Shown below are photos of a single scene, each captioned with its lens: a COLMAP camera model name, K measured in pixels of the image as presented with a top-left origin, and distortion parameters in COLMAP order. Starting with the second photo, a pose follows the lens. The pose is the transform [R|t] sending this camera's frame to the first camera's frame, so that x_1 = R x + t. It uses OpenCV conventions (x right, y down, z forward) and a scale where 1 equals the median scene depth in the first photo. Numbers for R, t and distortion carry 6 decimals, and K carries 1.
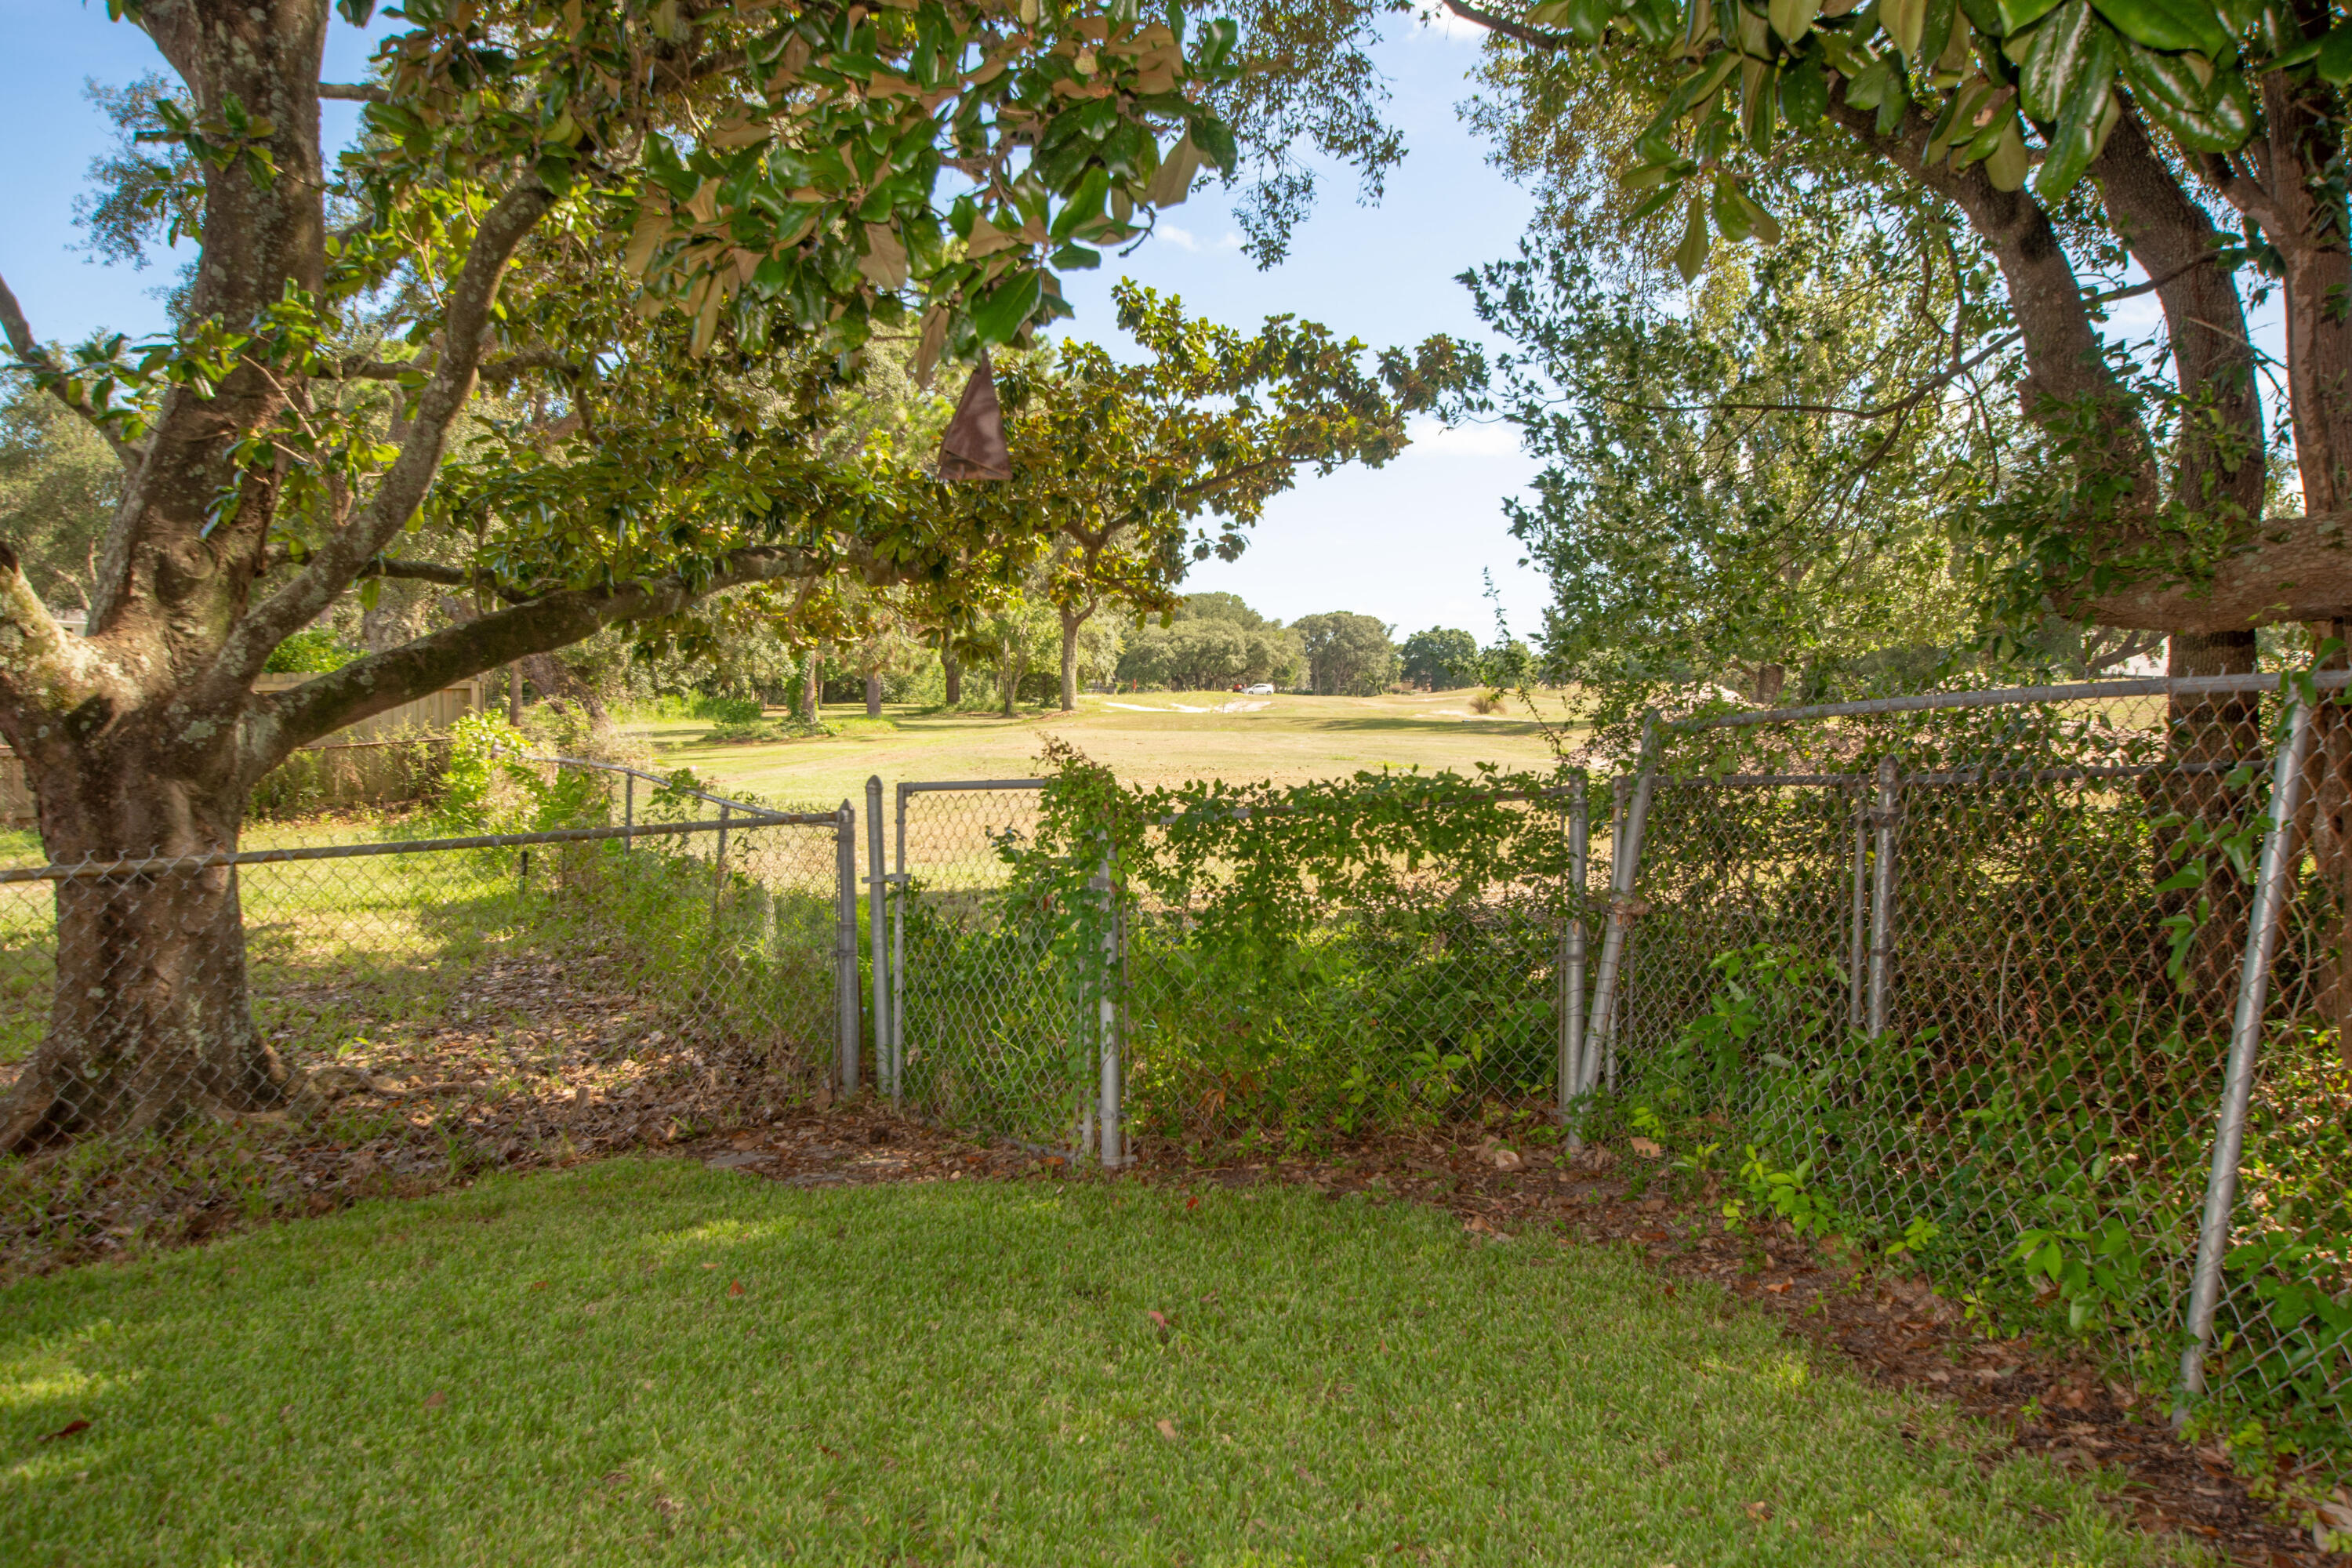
lens RADIAL K [[2070.5, 0, 1176.0], [0, 2070.5, 784.0], [0, 0, 1]] dist [-0.000814, -0.000059]
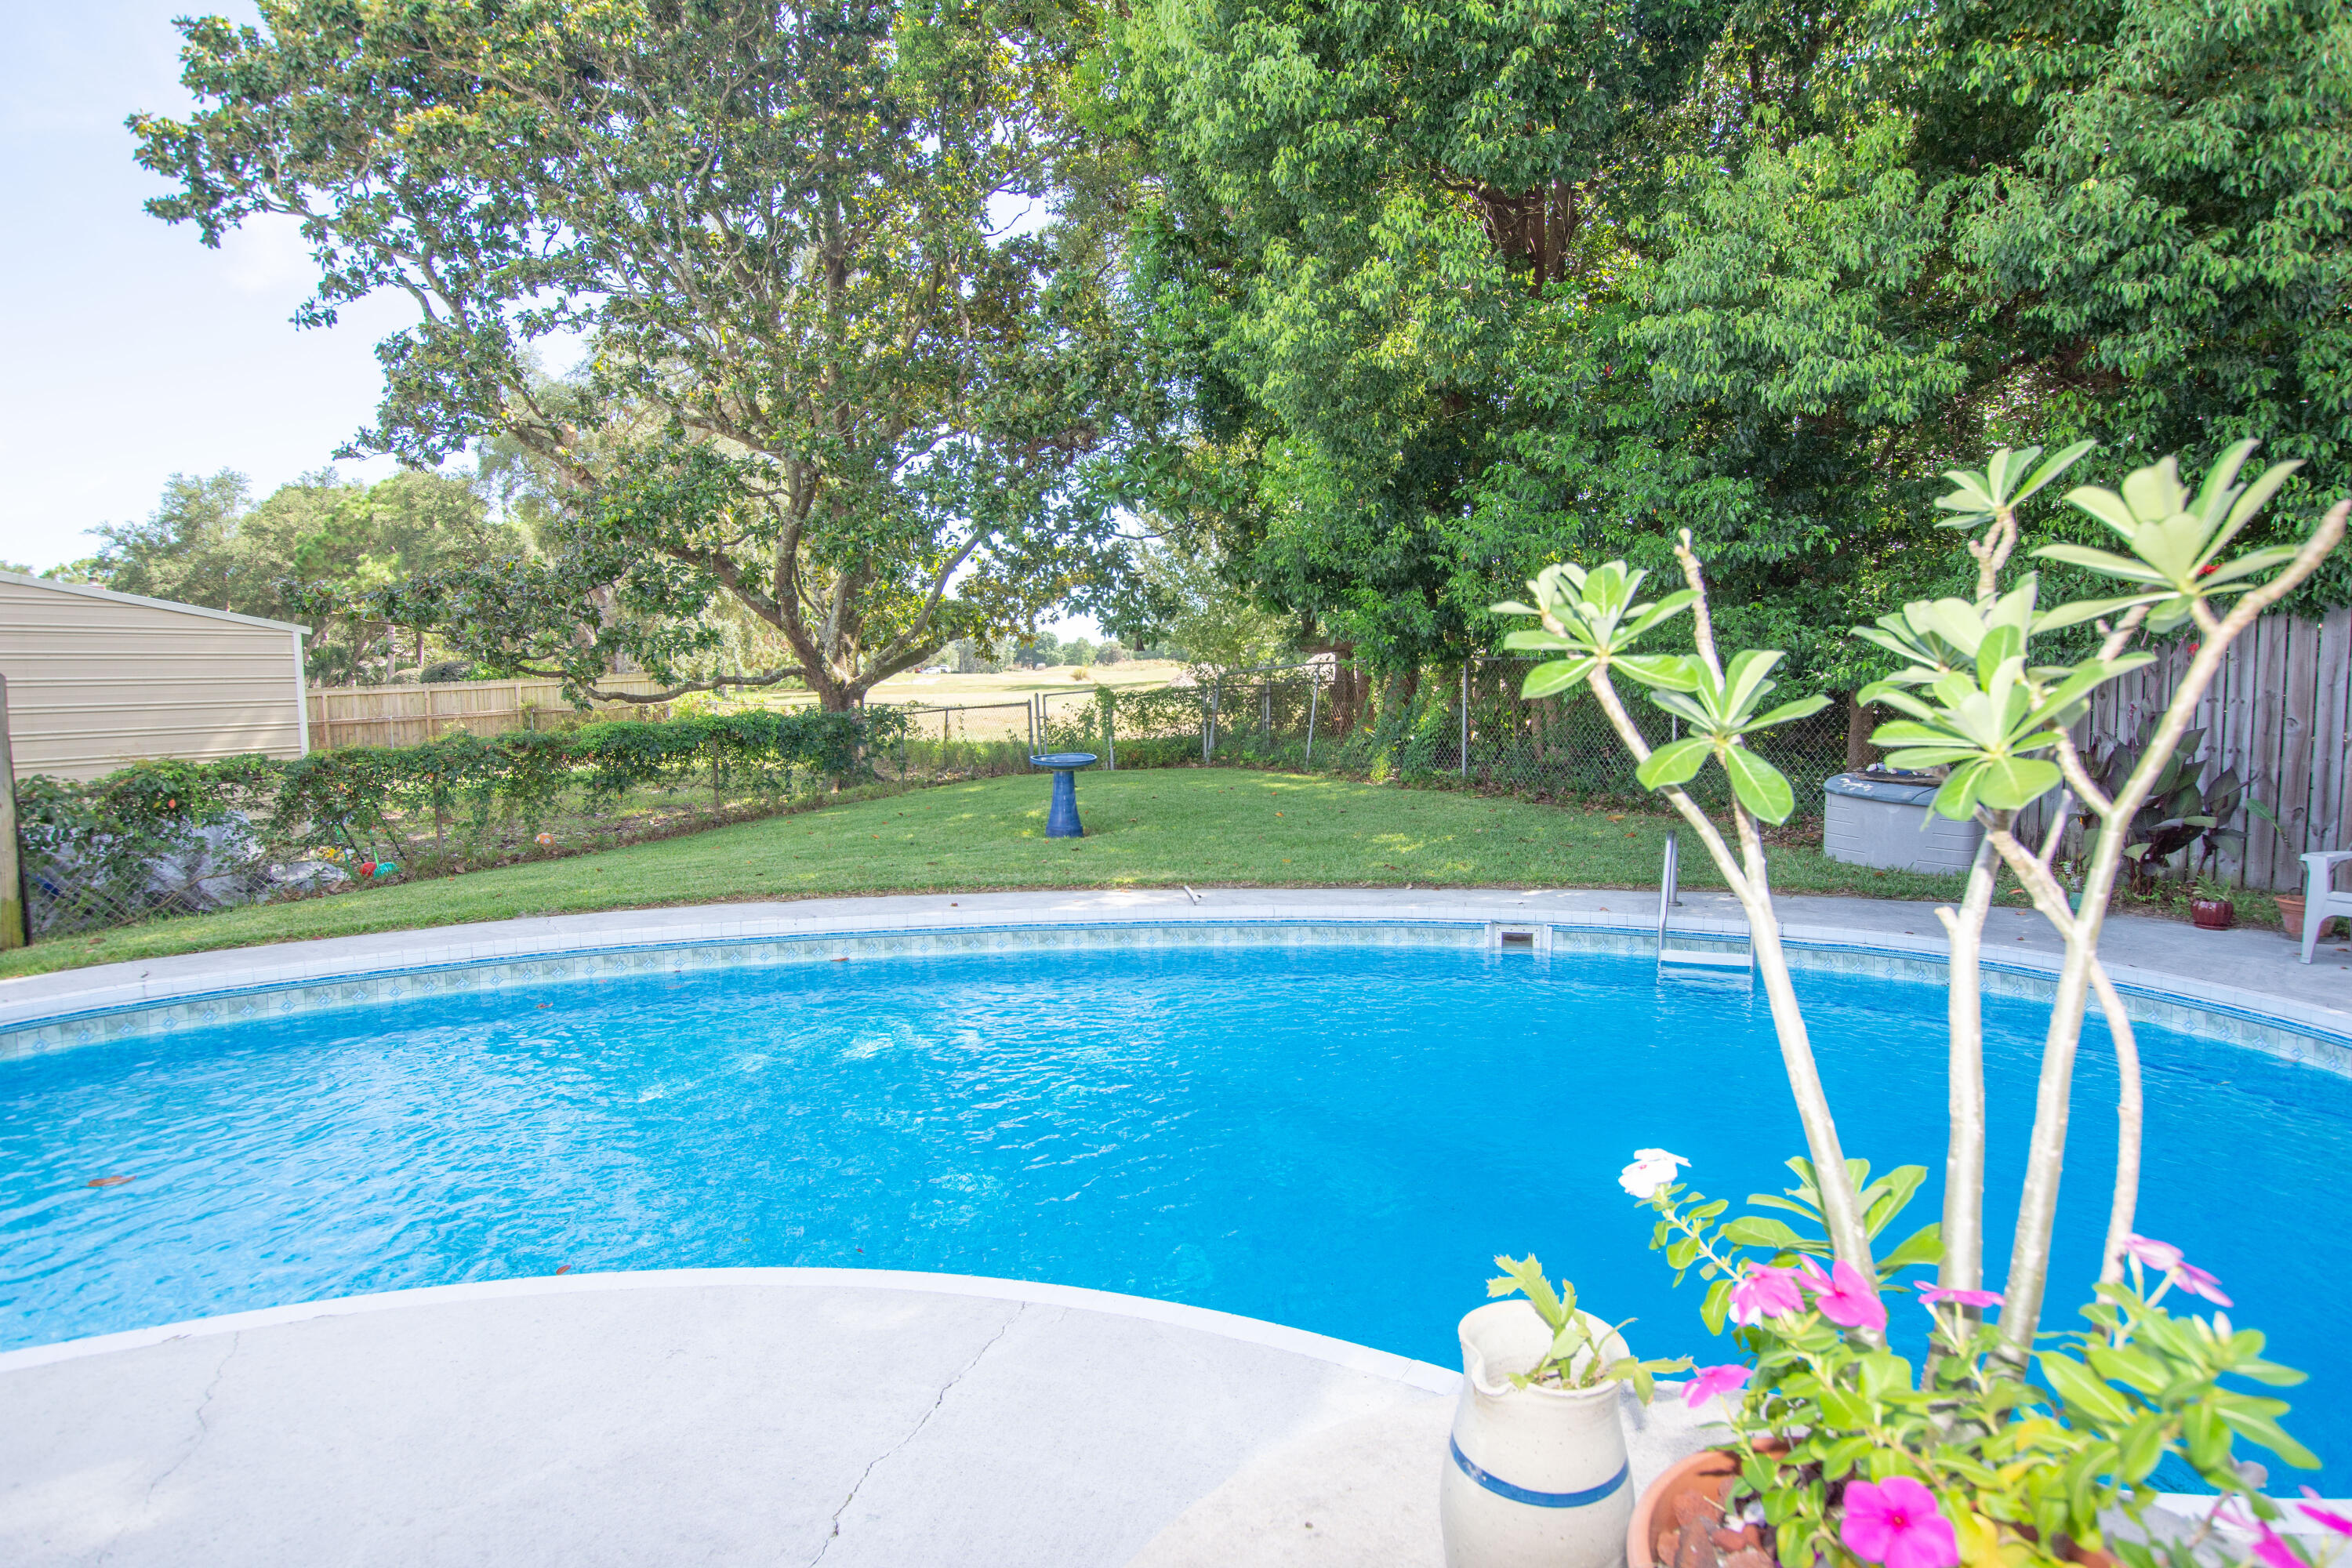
lens RADIAL K [[1260.5, 0, 1187.5], [0, 1260.5, 785.9], [0, 0, 1]] dist [-0.019592, 0.002146]
pose [[0.965831, -0.050796, 0.254147, -0.474096], [0.038792, 0.997892, 0.052028, 0.058840], [-0.256254, -0.040392, 0.965765, -1.443267]]
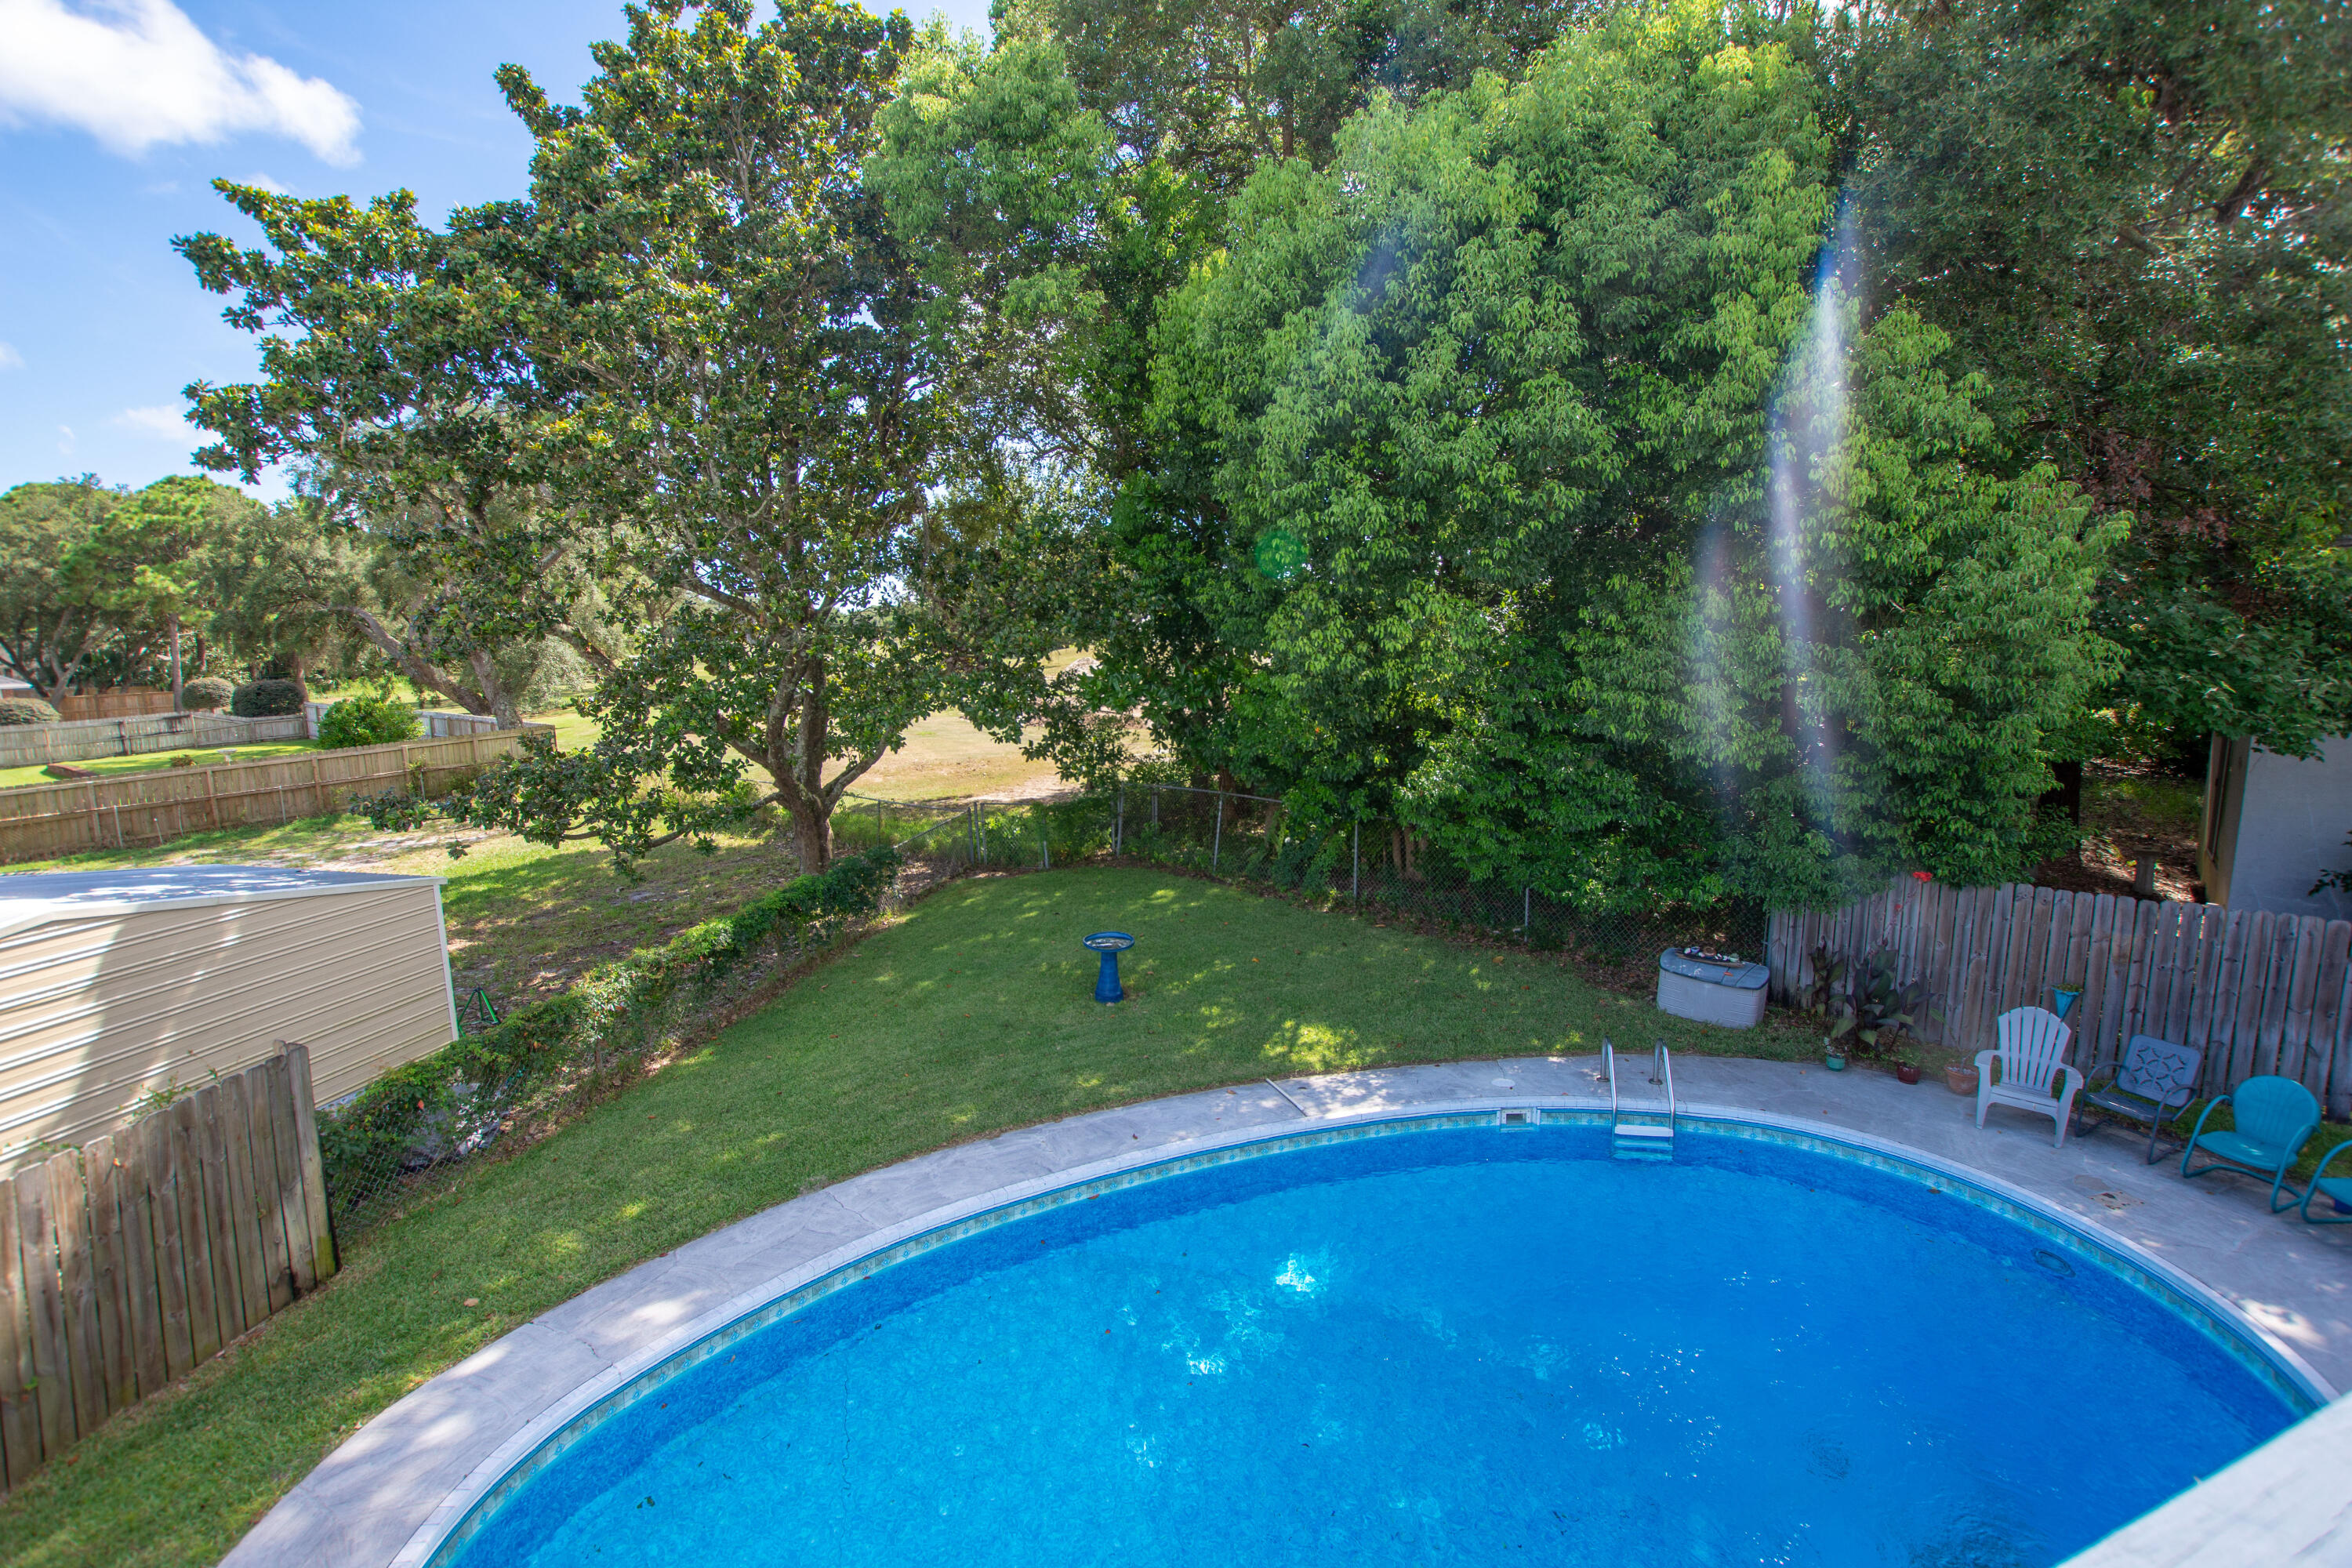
lens RADIAL K [[1025.8, 0, 1191.1], [0, 1025.8, 801.3], [0, 0, 1]] dist [-0.029109, 0.000316]
pose [[0.868449, -0.113155, 0.482693, -0.858516], [0.048543, 0.988335, 0.144354, -0.327817], [-0.493396, -0.101933, 0.863811, -1.361359]]
